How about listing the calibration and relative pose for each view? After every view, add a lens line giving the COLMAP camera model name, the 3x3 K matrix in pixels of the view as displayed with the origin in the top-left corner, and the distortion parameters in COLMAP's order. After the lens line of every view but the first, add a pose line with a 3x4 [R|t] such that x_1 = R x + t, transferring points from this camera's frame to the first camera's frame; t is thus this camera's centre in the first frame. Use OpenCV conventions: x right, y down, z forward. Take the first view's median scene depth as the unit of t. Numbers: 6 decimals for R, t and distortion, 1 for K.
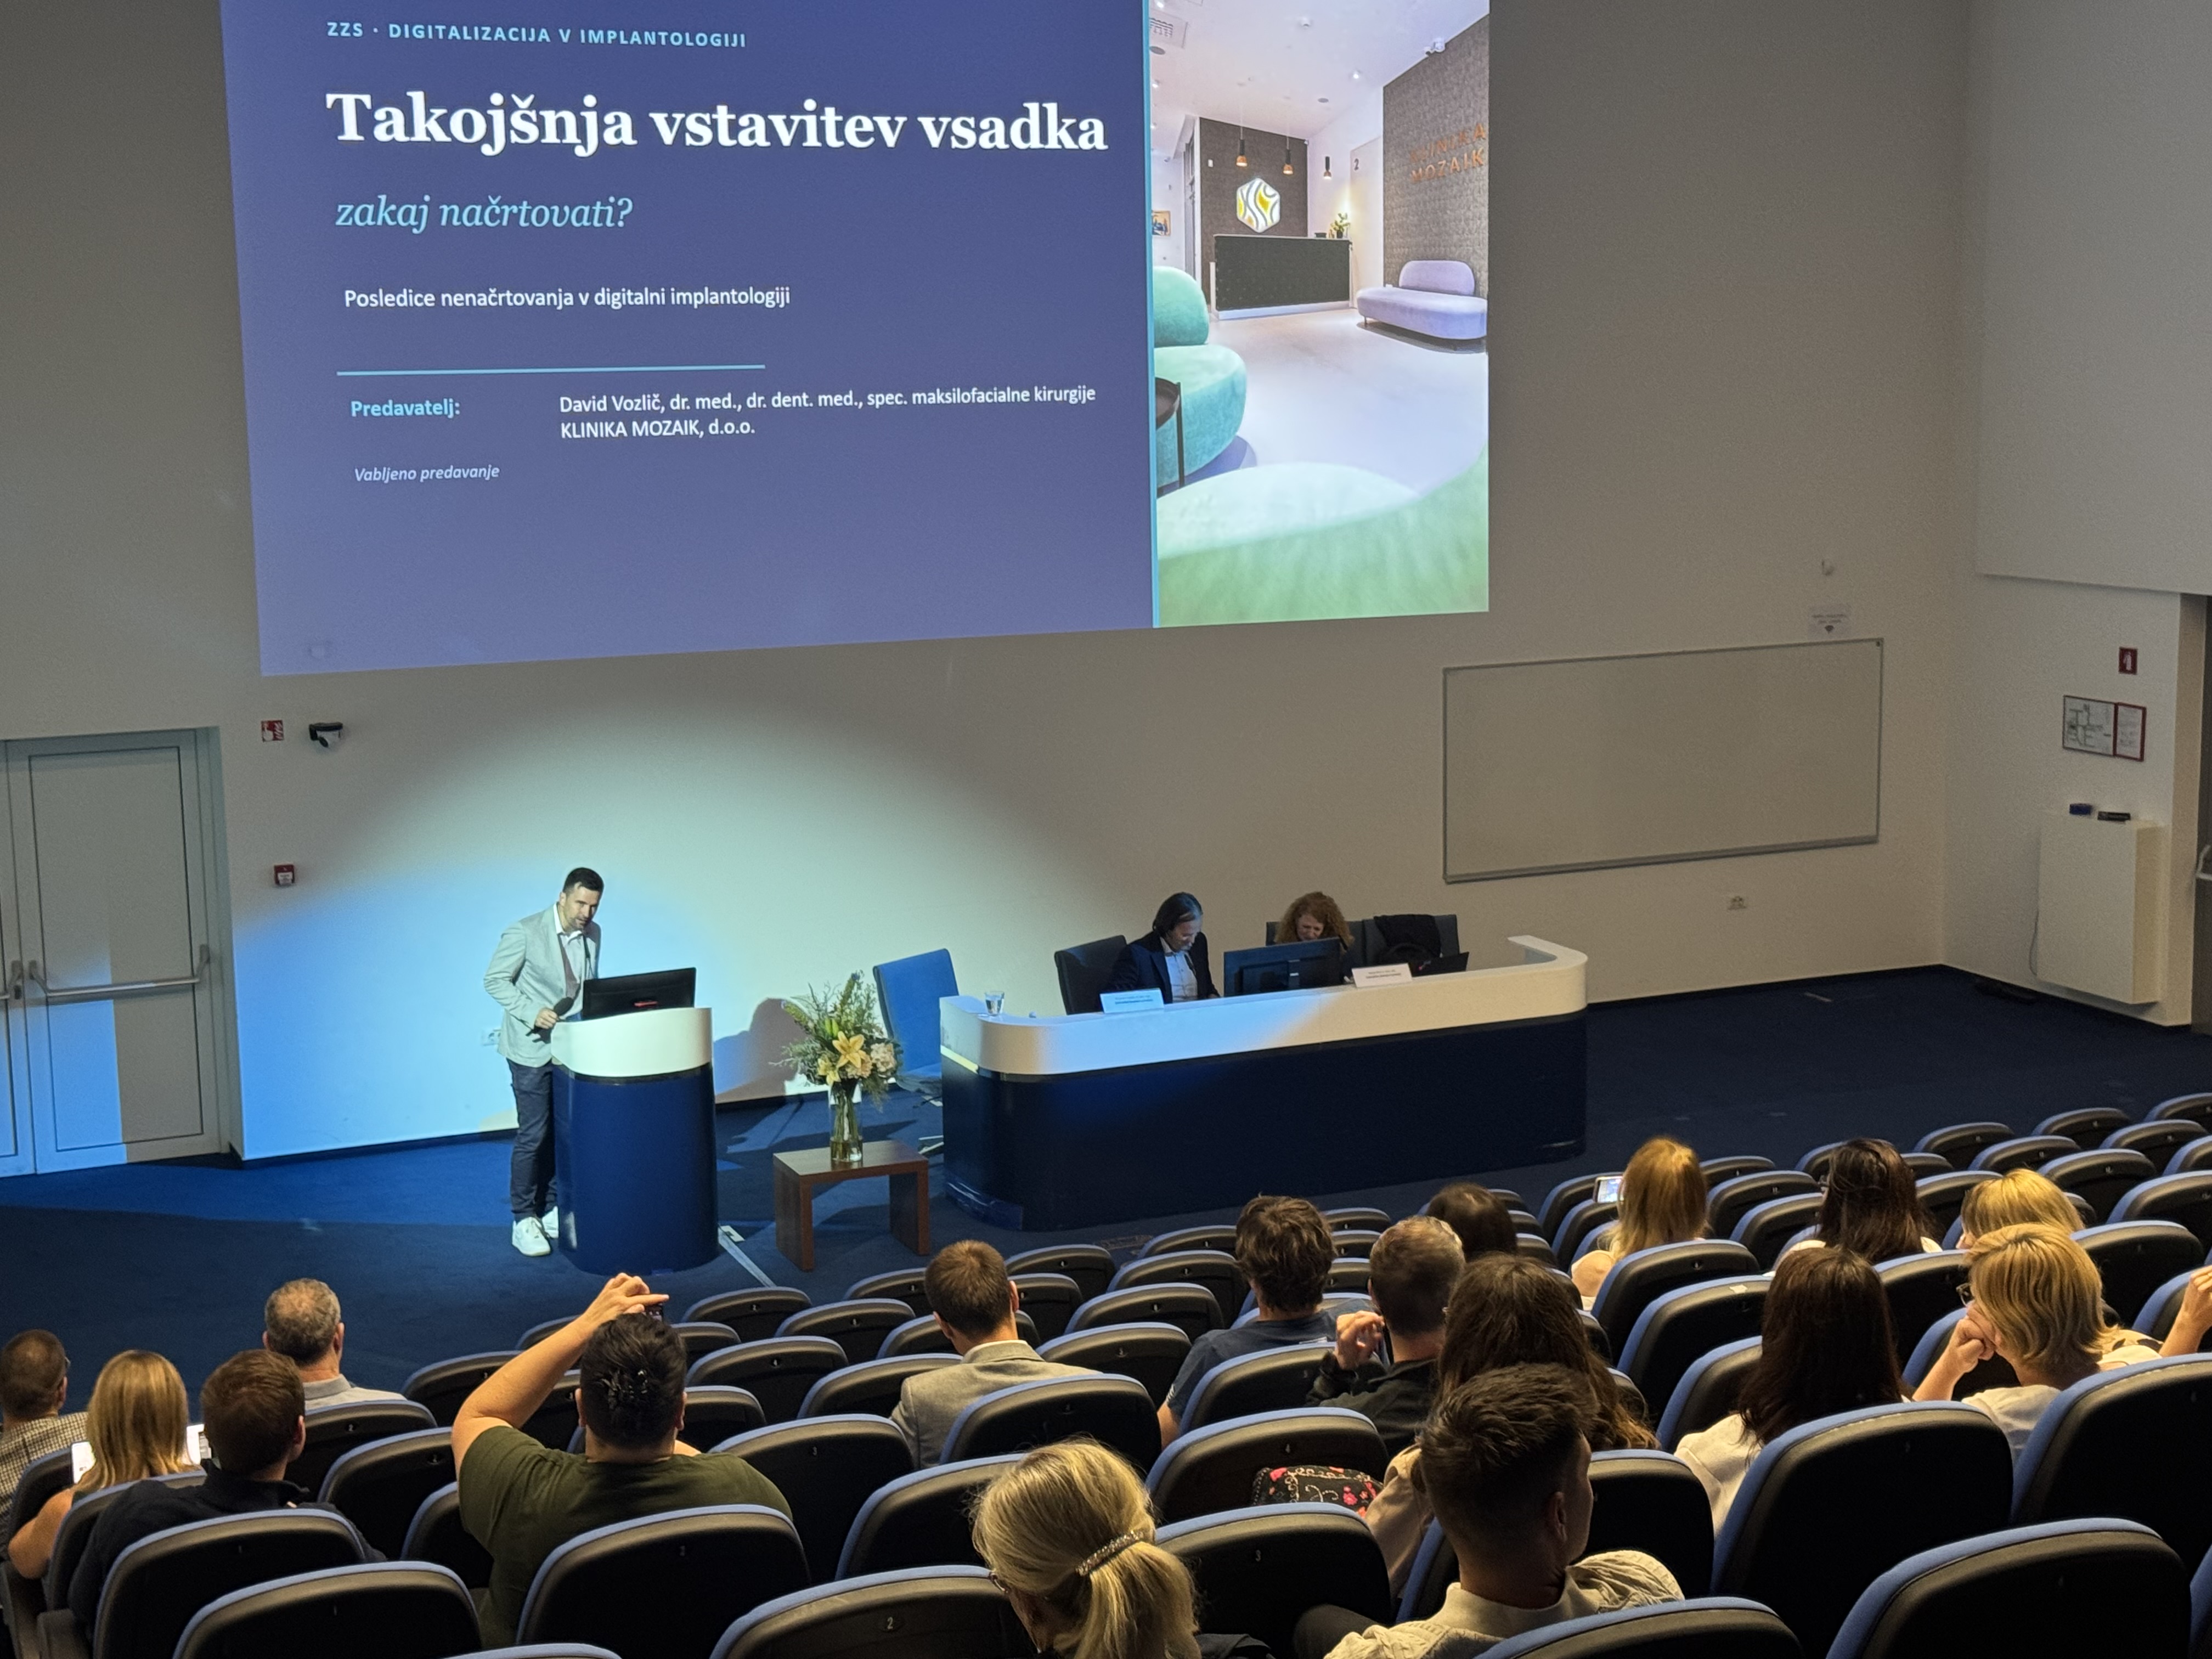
lens RADIAL K [[3304.2, 0, 1087.0], [0, 3304.2, 833.1], [0, 0, 1]] dist [0.107160, 0.000000]
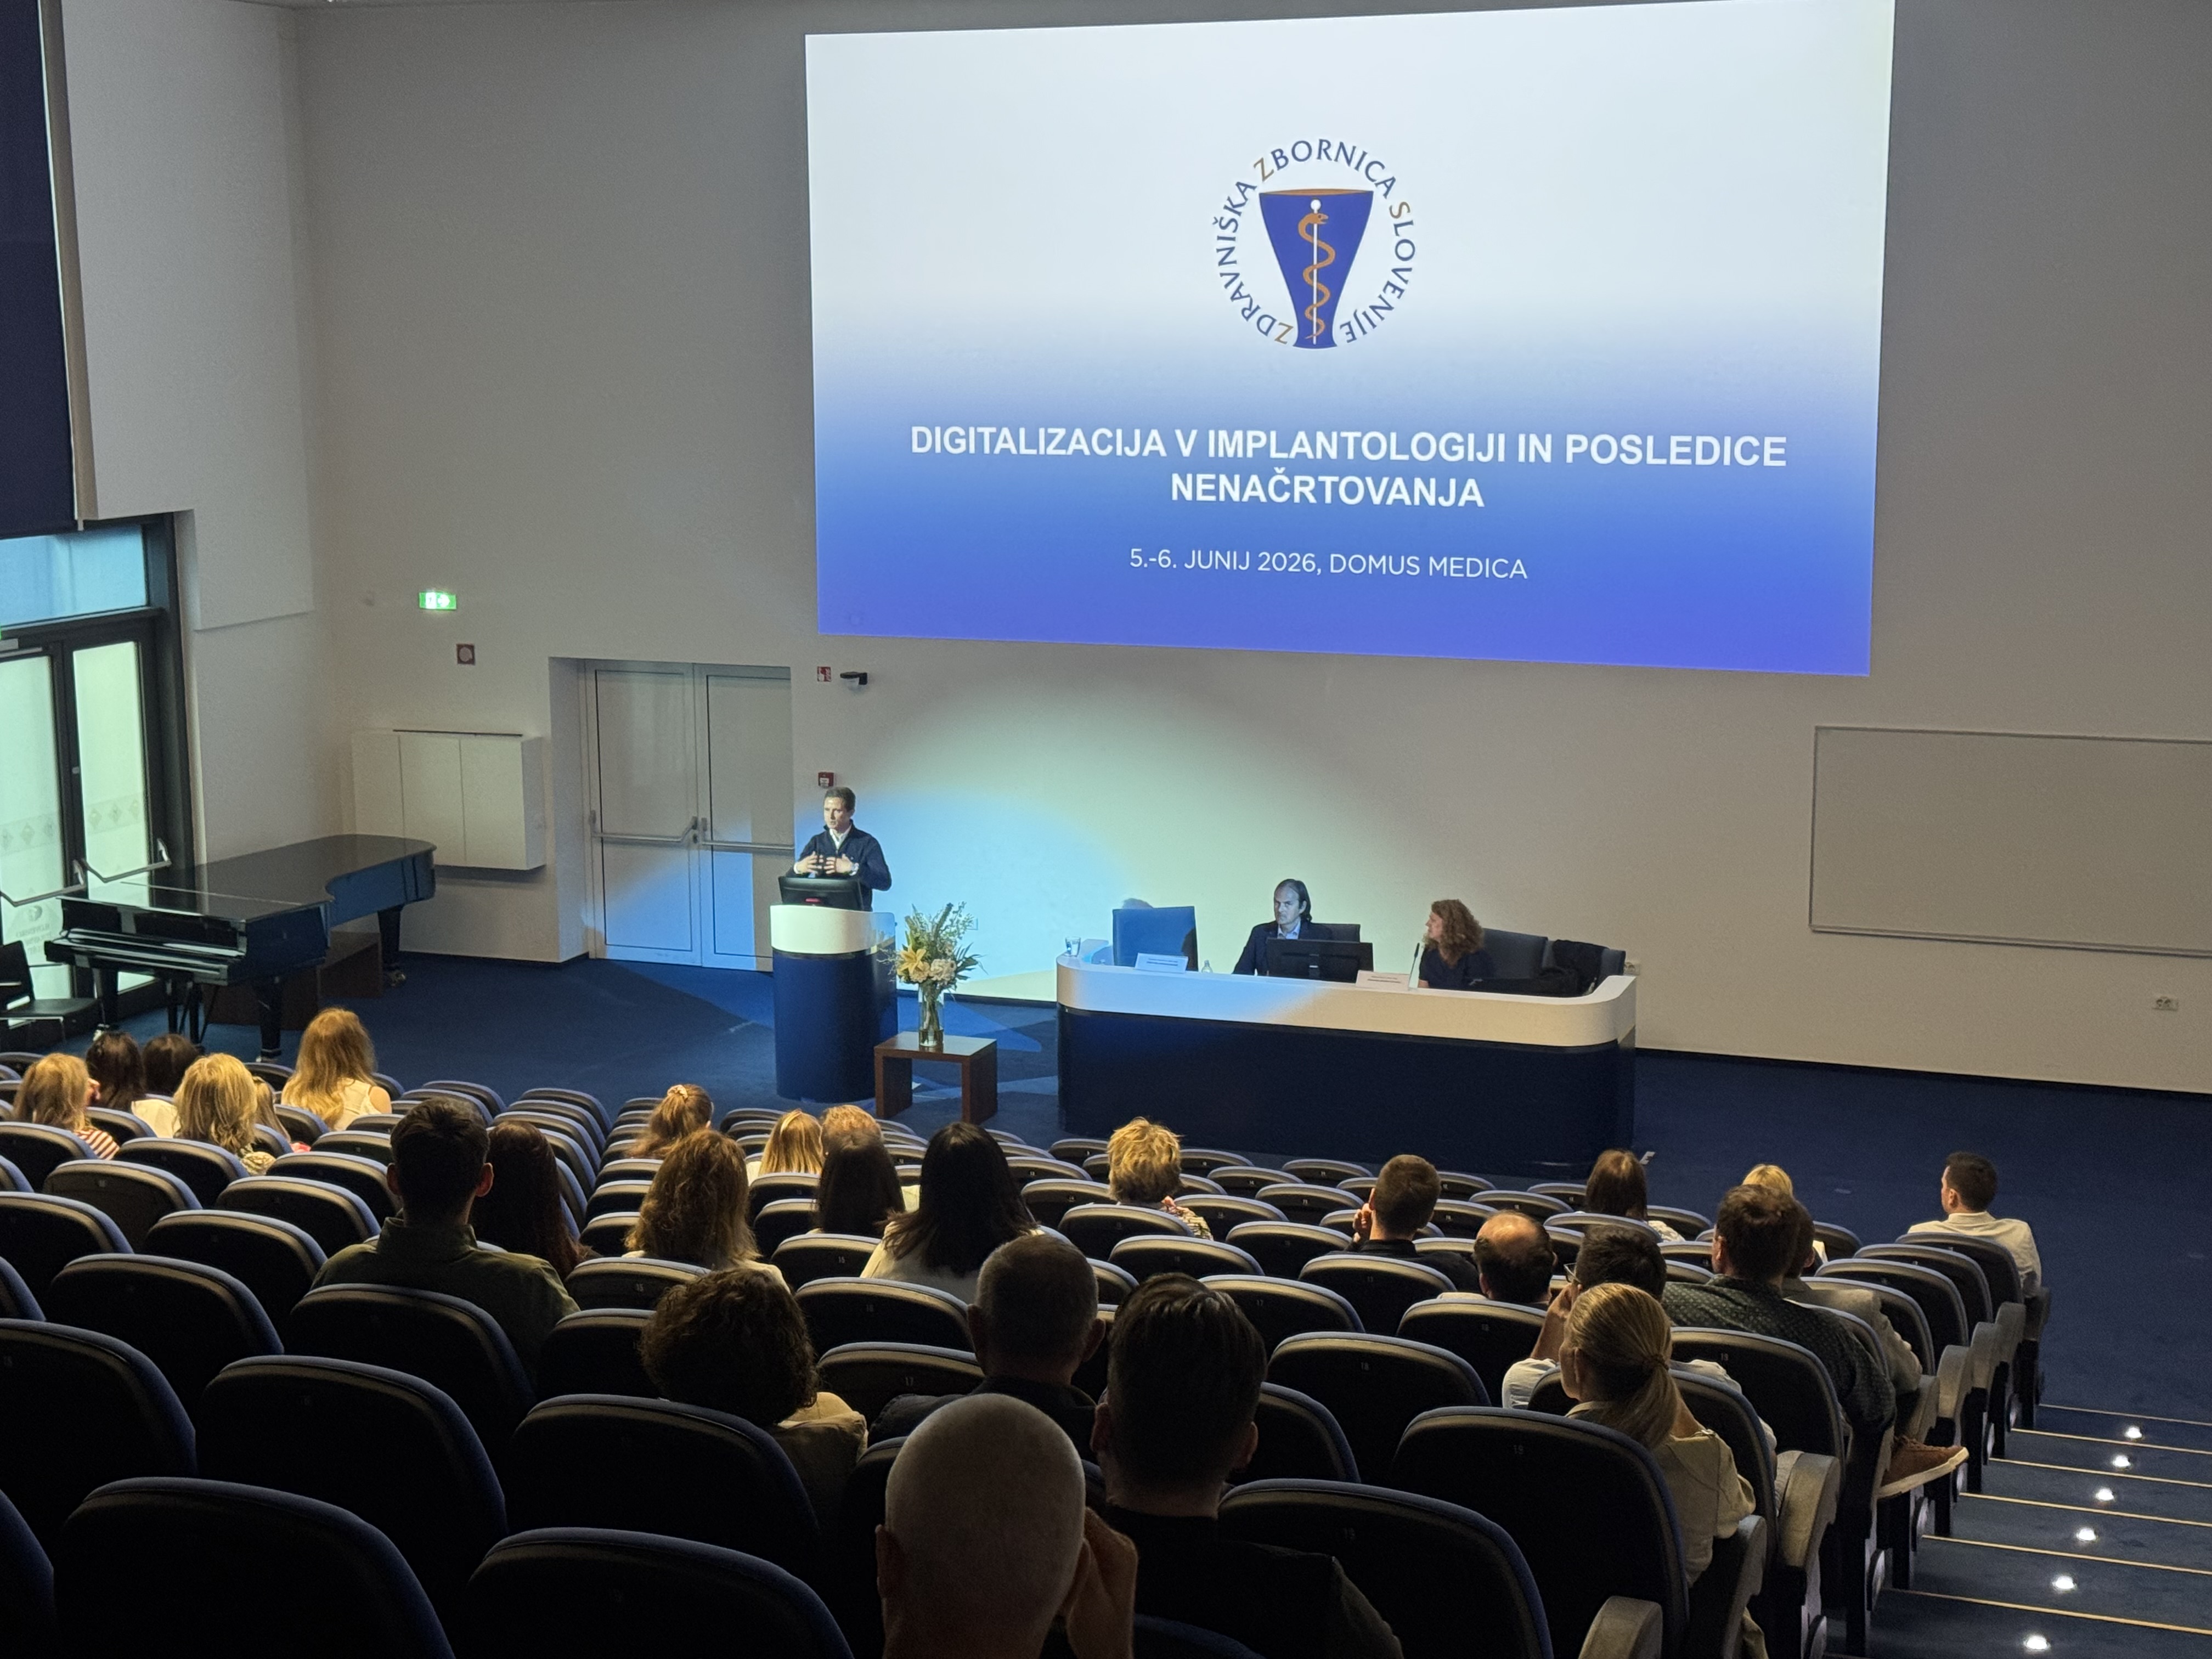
lens RADIAL K [[3160.5, 0, 1115.2], [0, 3160.5, 825.4], [0, 0, 1]] dist [0.131665, 0.000000]
pose [[0.714853, 0.130639, -0.686963, 0.744440], [-0.114714, 0.990993, 0.069084, -0.072727], [0.689801, 0.029419, 0.723401, 0.139384]]
